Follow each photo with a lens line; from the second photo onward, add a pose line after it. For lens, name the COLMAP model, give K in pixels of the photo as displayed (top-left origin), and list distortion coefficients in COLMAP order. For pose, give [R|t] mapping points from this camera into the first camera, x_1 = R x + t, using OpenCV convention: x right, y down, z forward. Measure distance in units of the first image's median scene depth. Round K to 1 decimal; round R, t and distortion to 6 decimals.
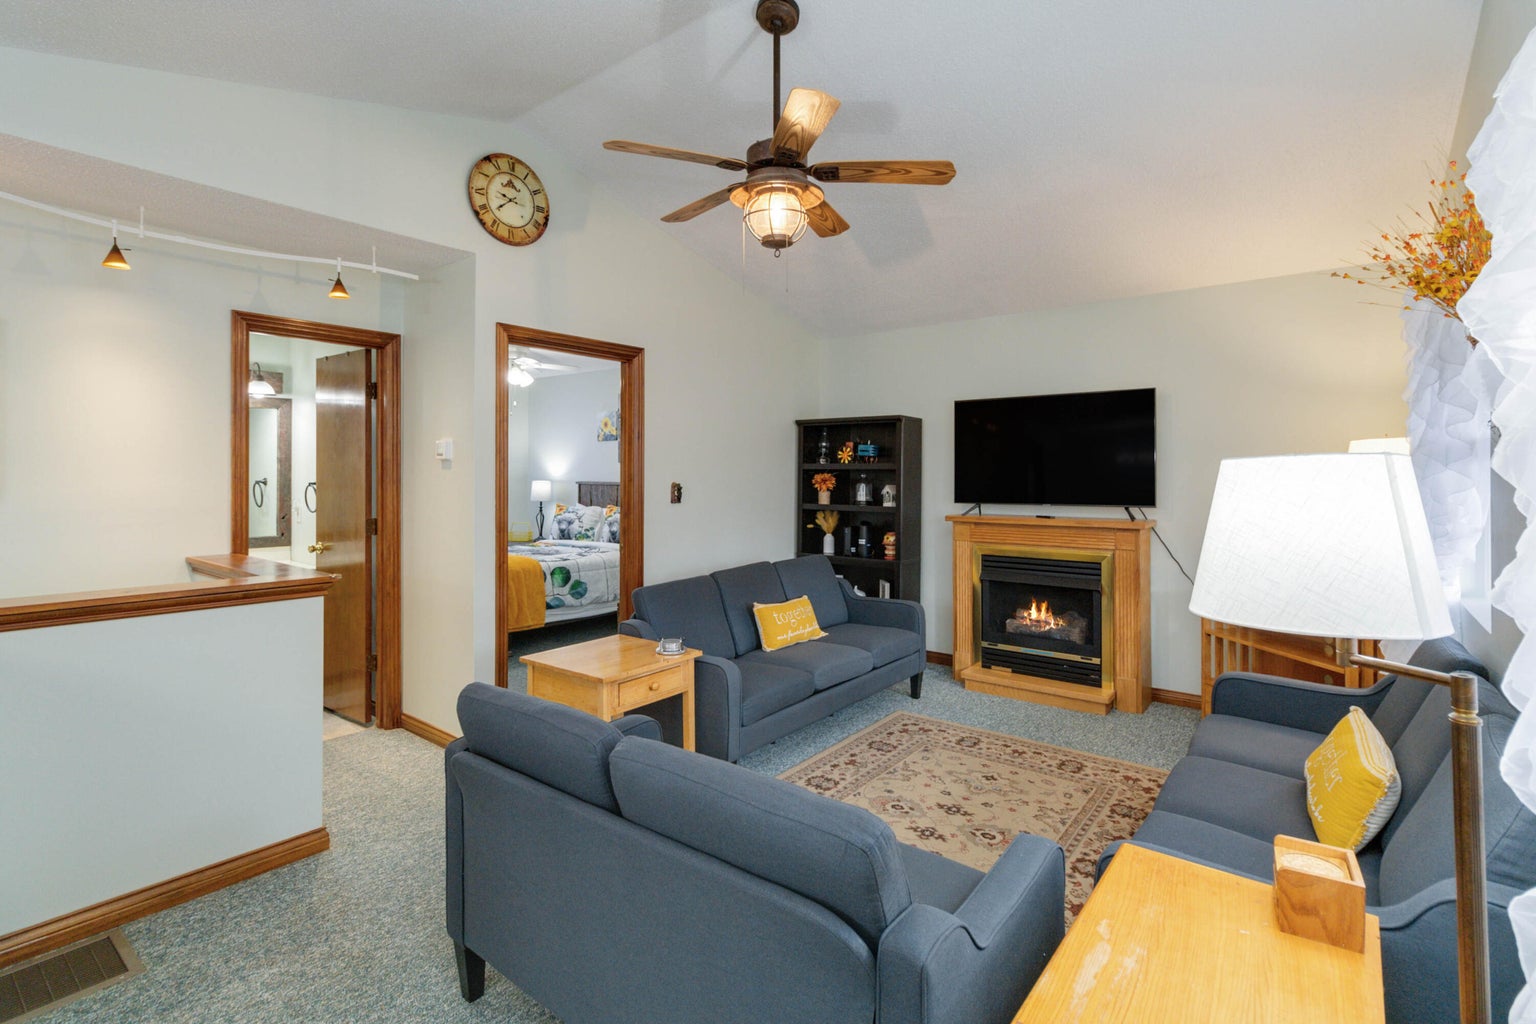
lens RADIAL K [[710.0, 0, 772.0], [0, 710.0, 463.6], [0, 0, 1]] dist [-0.001210, 0.002291]
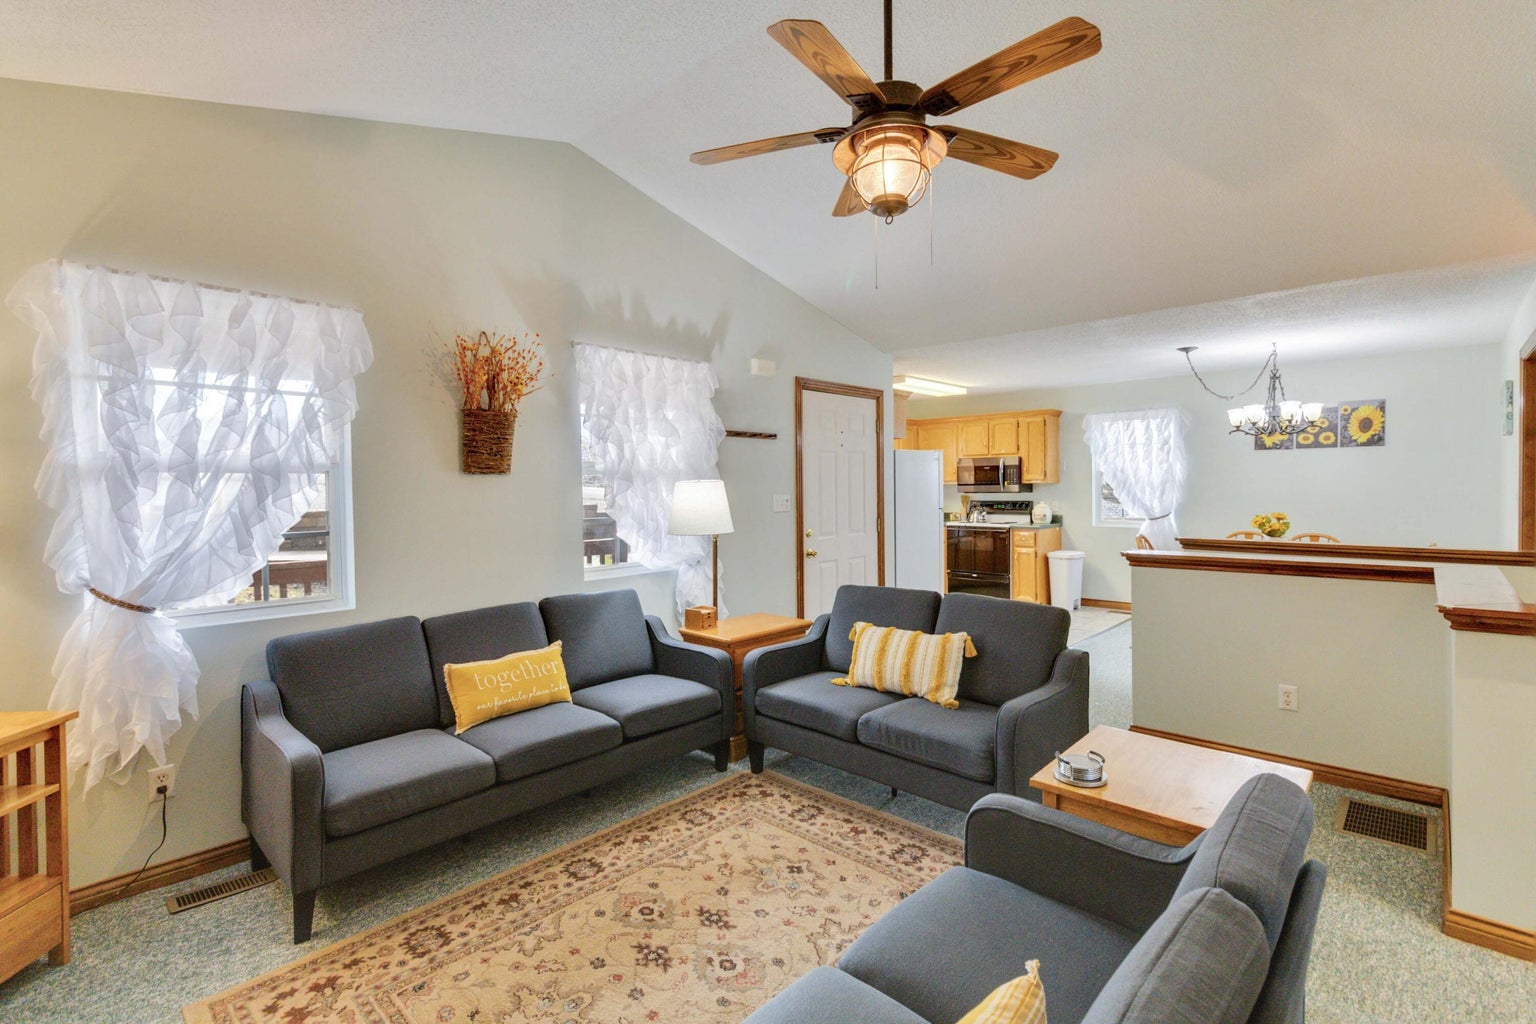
lens RADIAL K [[710.0, 0, 777.1], [0, 710.0, 496.6], [0, 0, 1]] dist [-0.001210, 0.002291]
pose [[-0.996527, 0.010311, 0.082634, 0.045606], [0.010674, 0.999935, 0.003945, 0.014594], [-0.082588, 0.004813, -0.996572, 1.164435]]
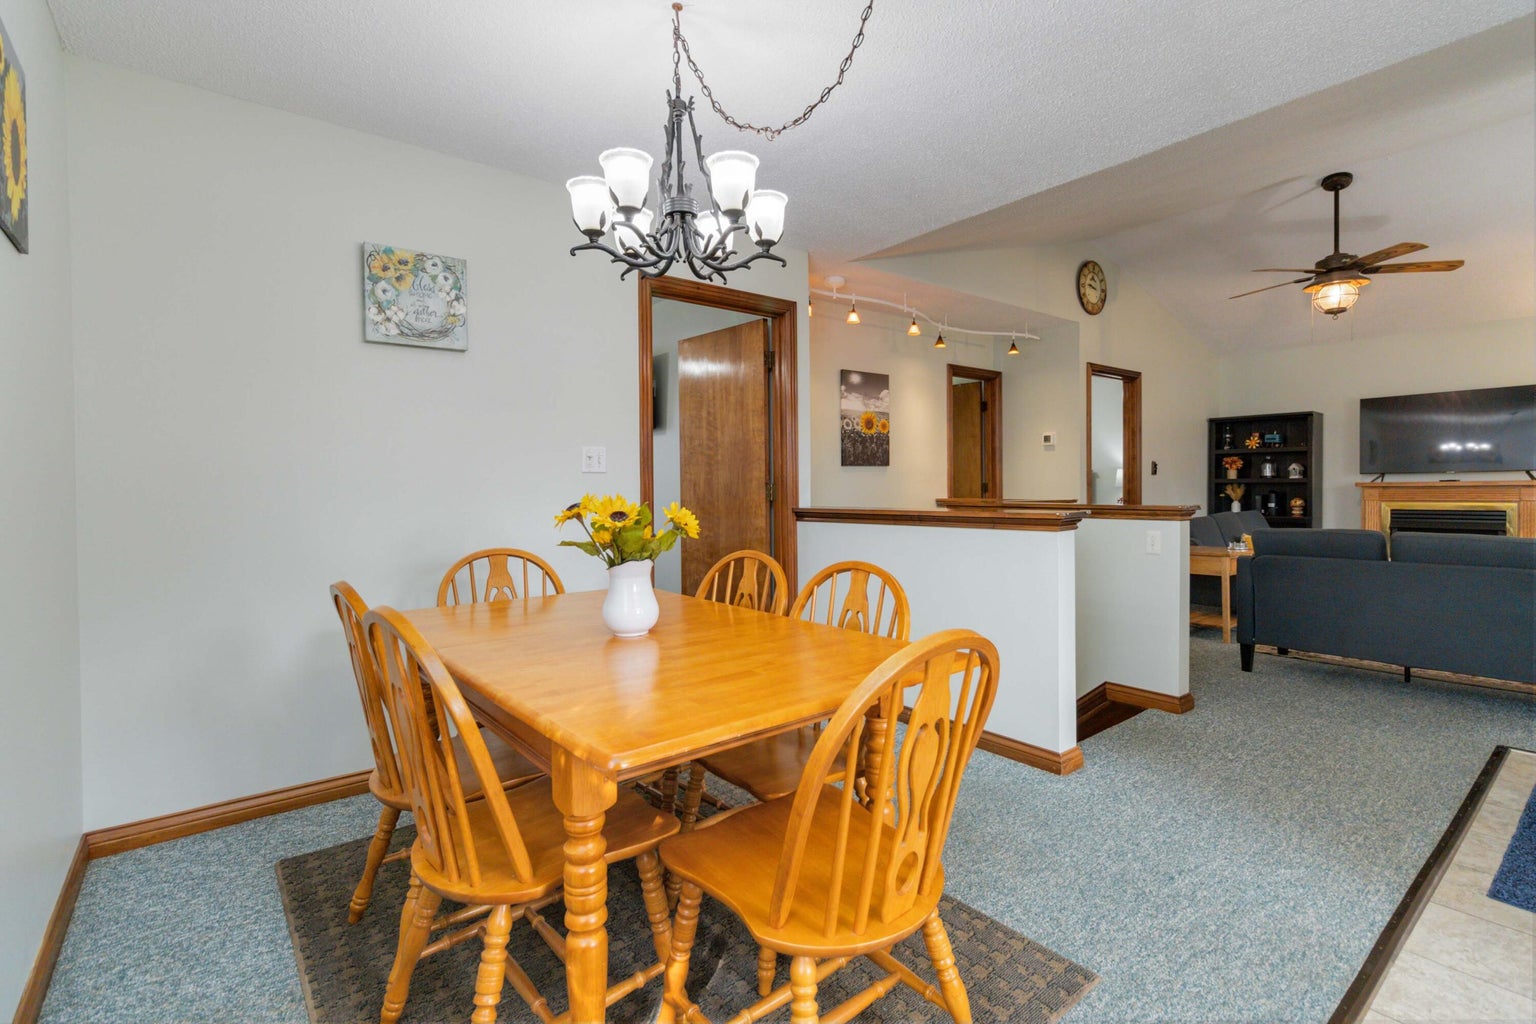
lens RADIAL K [[710.0, 0, 764.9], [0, 710.0, 503.8], [0, 0, 1]] dist [-0.001210, 0.002291]
pose [[0.970826, -0.005999, -0.239708, -0.613396], [0.014799, 0.999280, 0.034928, 0.056450], [0.239326, -0.037456, 0.970216, -0.700169]]
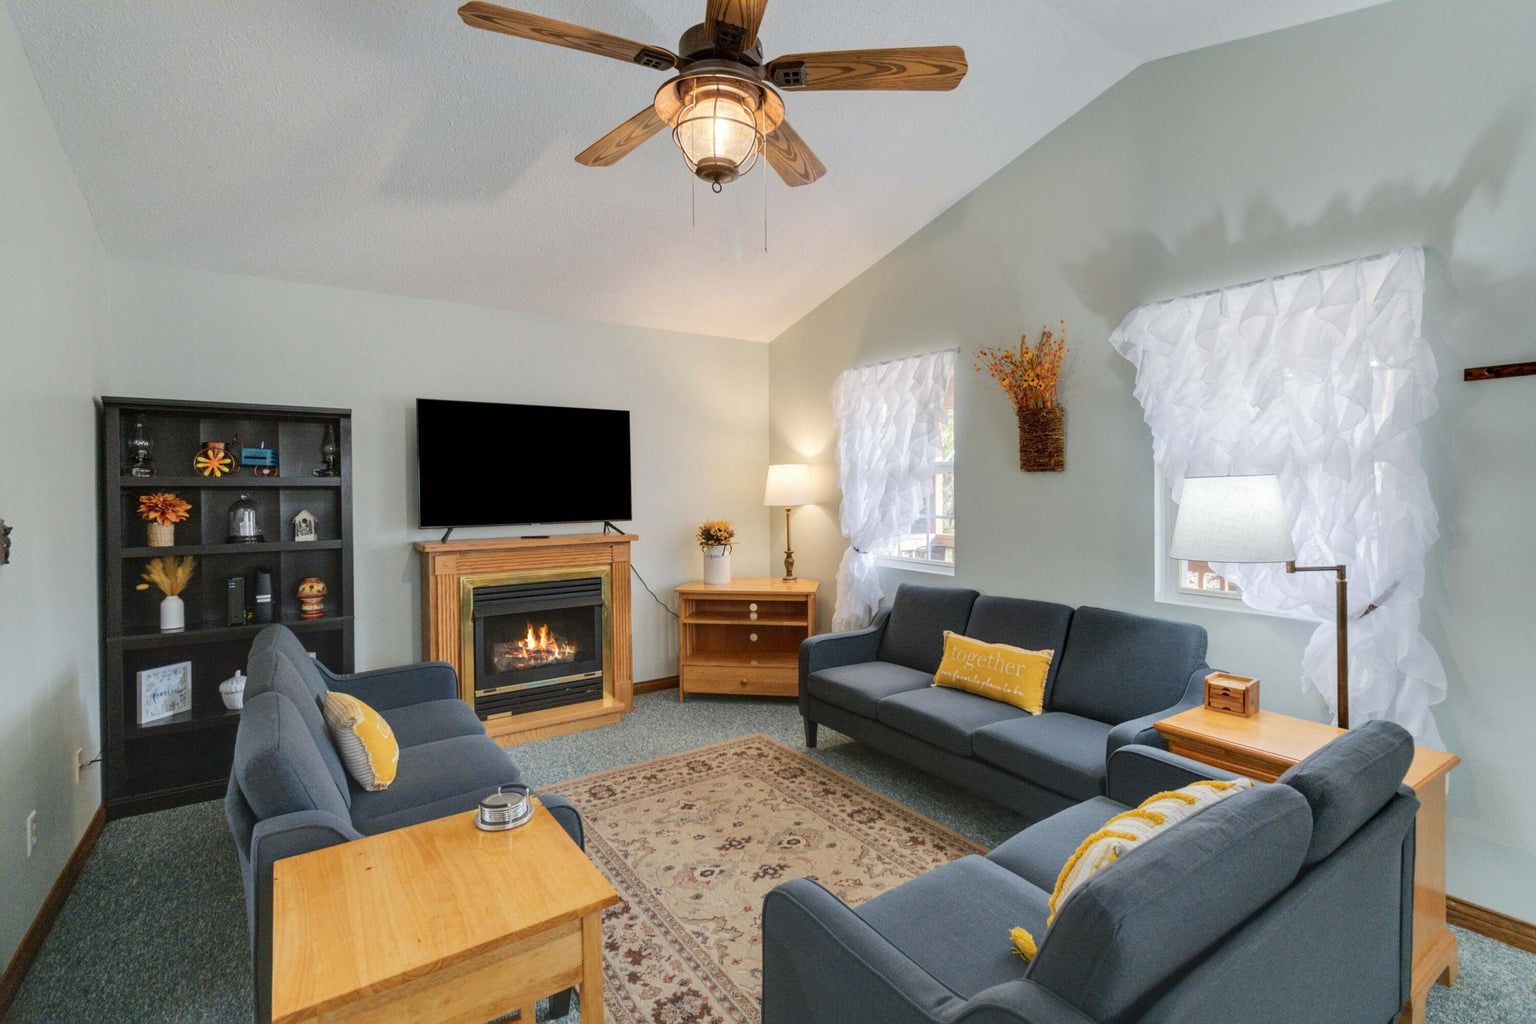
lens RADIAL K [[710.0, 0, 763.2], [0, 710.0, 499.2], [0, 0, 1]] dist [-0.001210, 0.002291]
pose [[0.307014, -0.020503, 0.951484, -0.427328], [-0.004483, 0.999726, 0.022989, 0.004010], [-0.951694, -0.011323, 0.306838, 0.463931]]
